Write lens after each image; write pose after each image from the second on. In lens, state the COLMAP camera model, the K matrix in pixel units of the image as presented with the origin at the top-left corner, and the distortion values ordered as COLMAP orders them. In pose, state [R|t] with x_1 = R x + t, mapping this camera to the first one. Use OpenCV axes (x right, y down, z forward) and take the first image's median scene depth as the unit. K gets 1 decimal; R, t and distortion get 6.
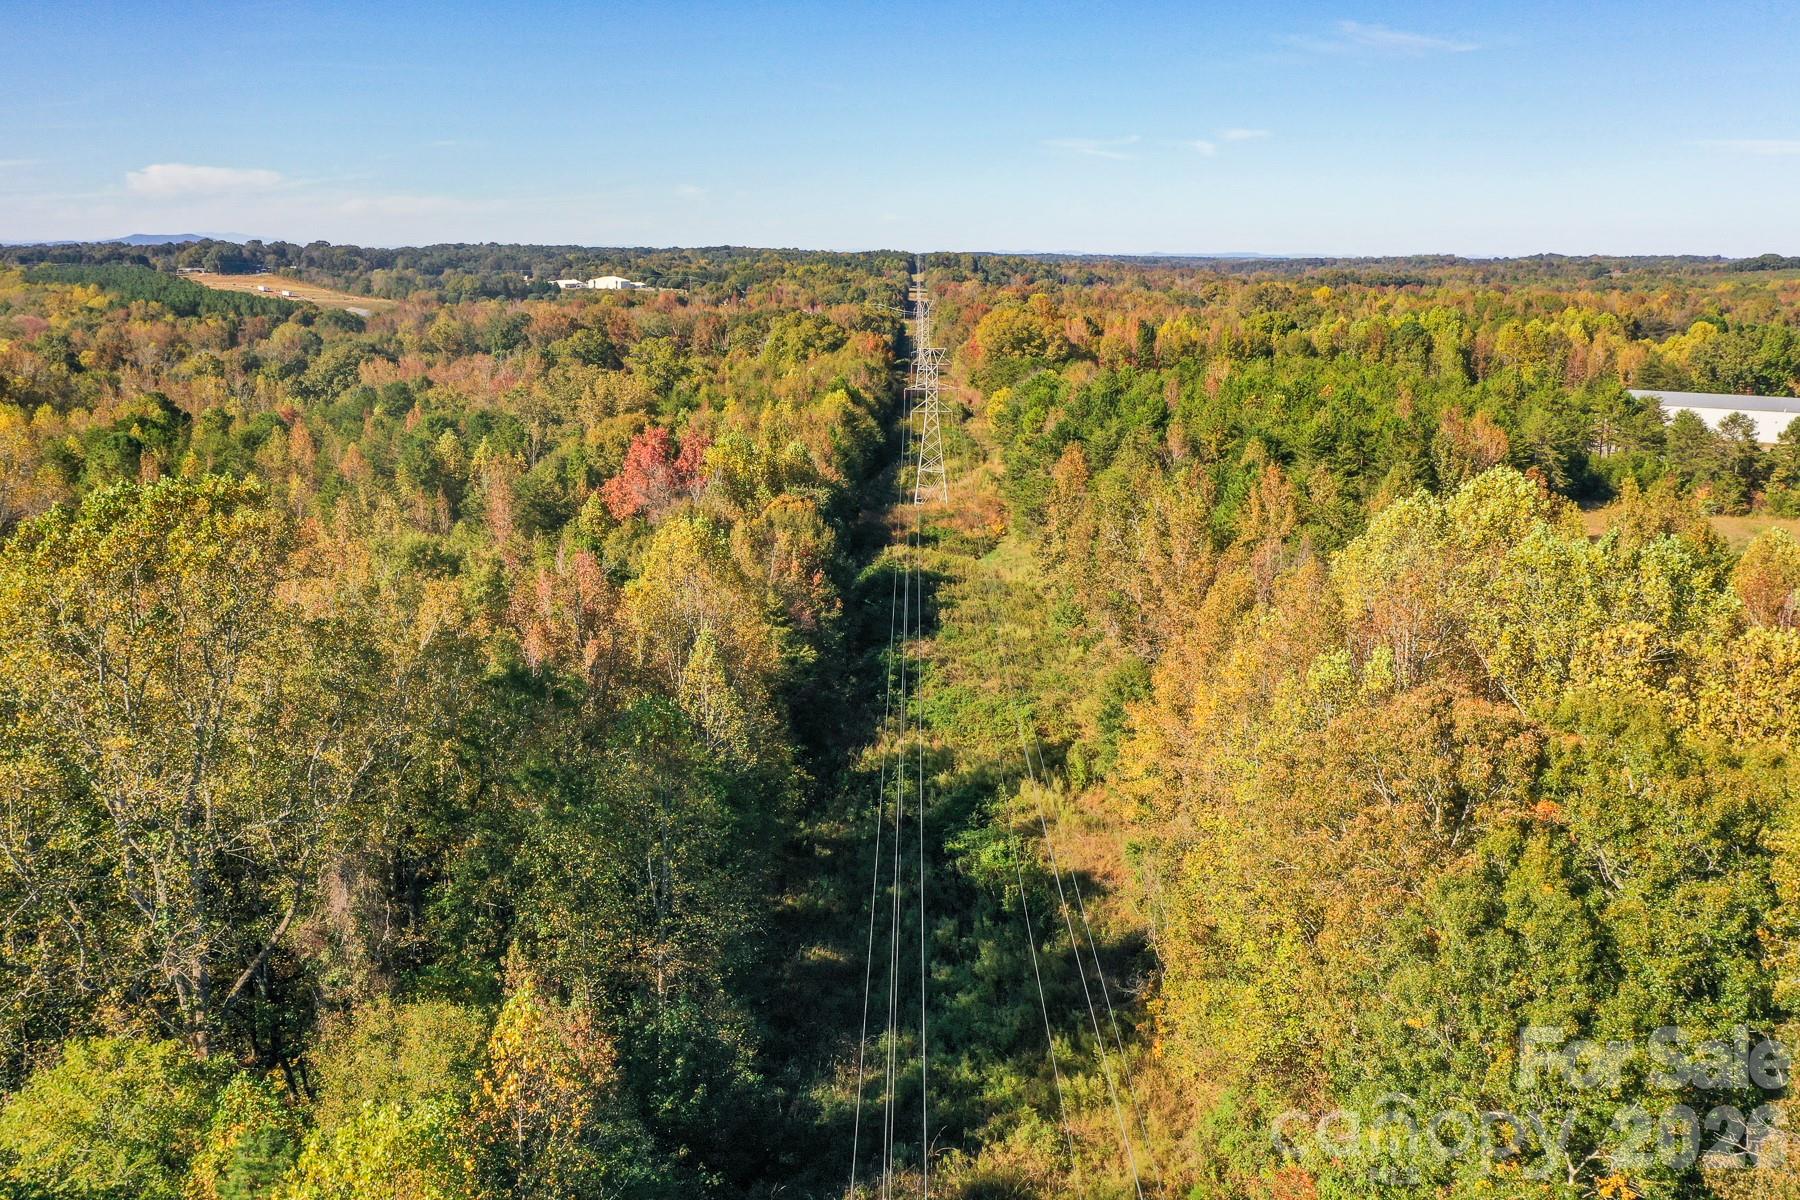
lens RADIAL K [[1418.6, 0, 898.1], [0, 1418.6, 589.2], [0, 0, 1]] dist [0.000498, -0.001093]
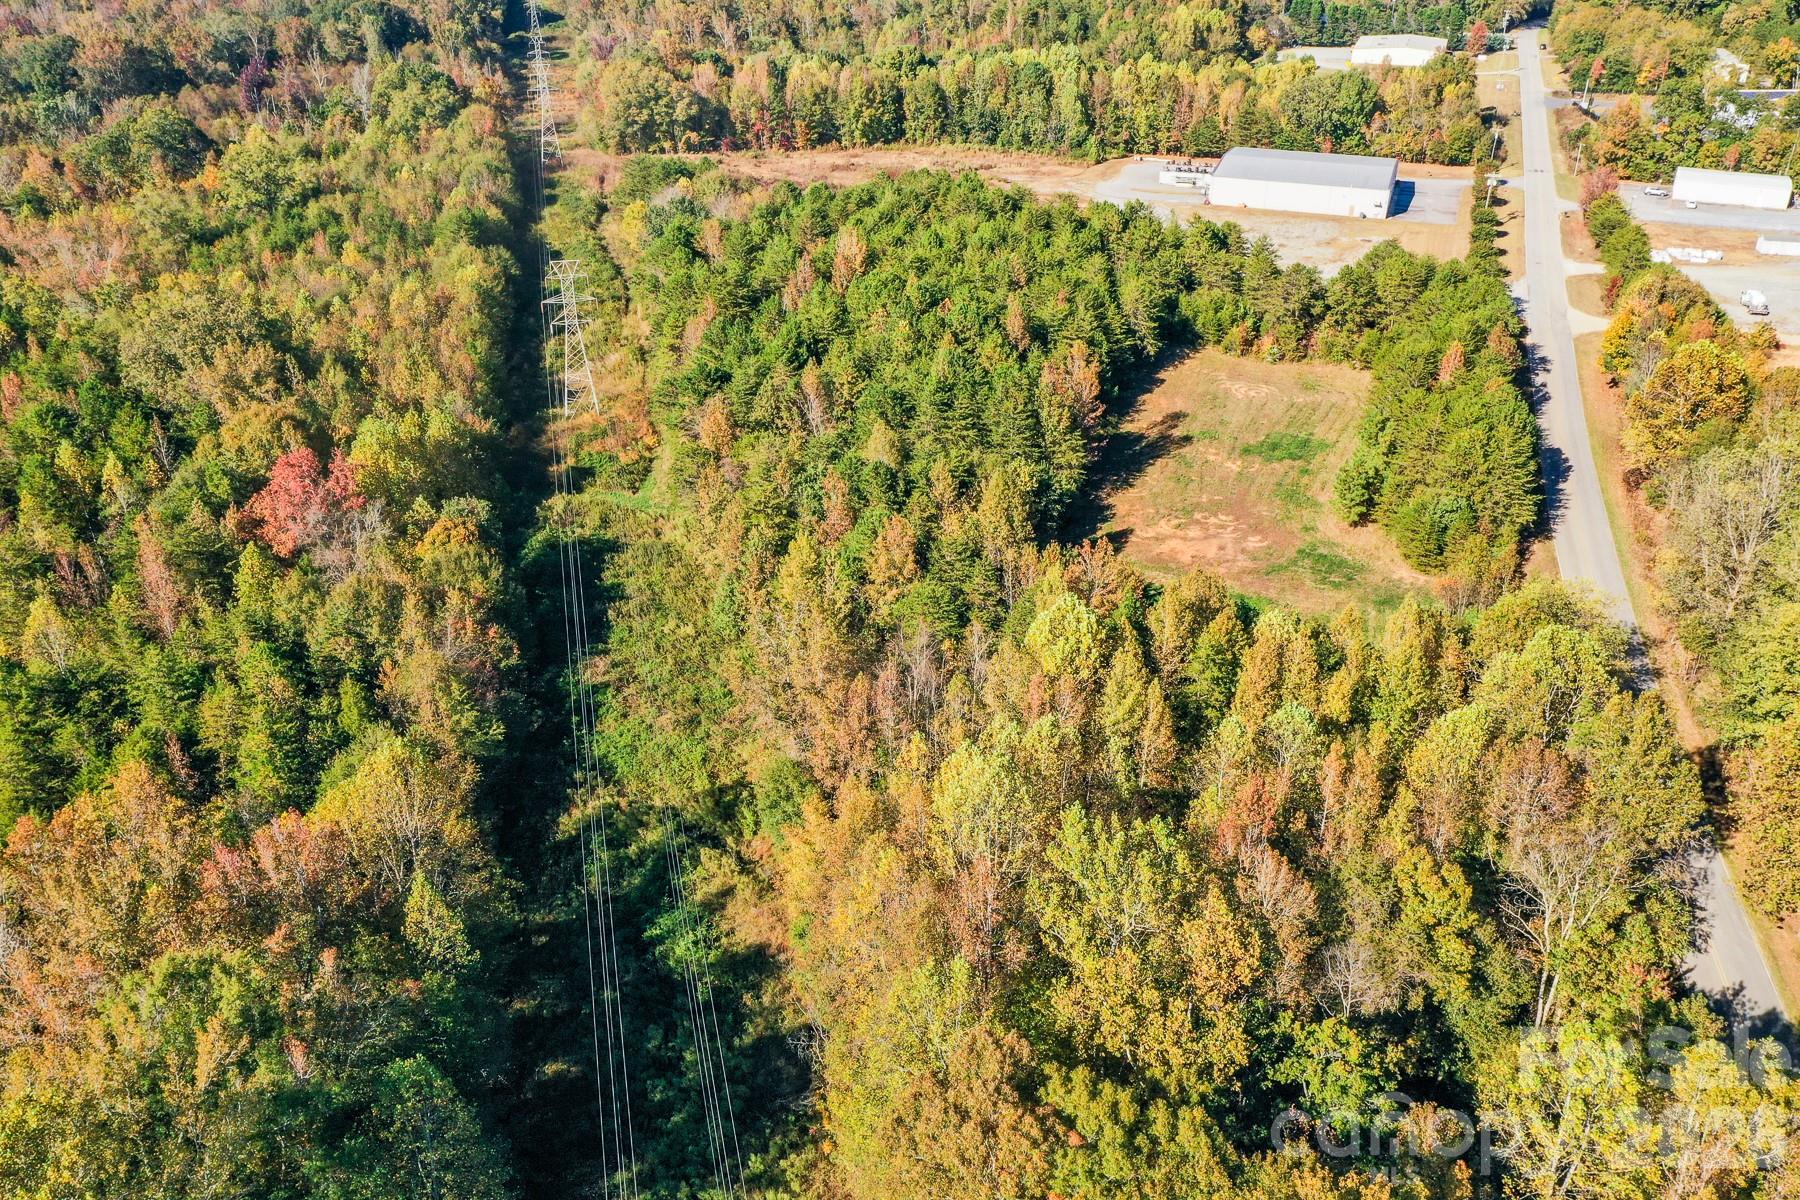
lens RADIAL K [[1418.6, 0, 894.4], [0, 1418.6, 597.3], [0, 0, 1]] dist [0.000498, -0.001093]
pose [[0.970299, -0.122687, 0.208491, 0.015298], [0.057030, 0.953571, 0.295720, -0.287920], [-0.235092, -0.275046, 0.932245, -0.061830]]
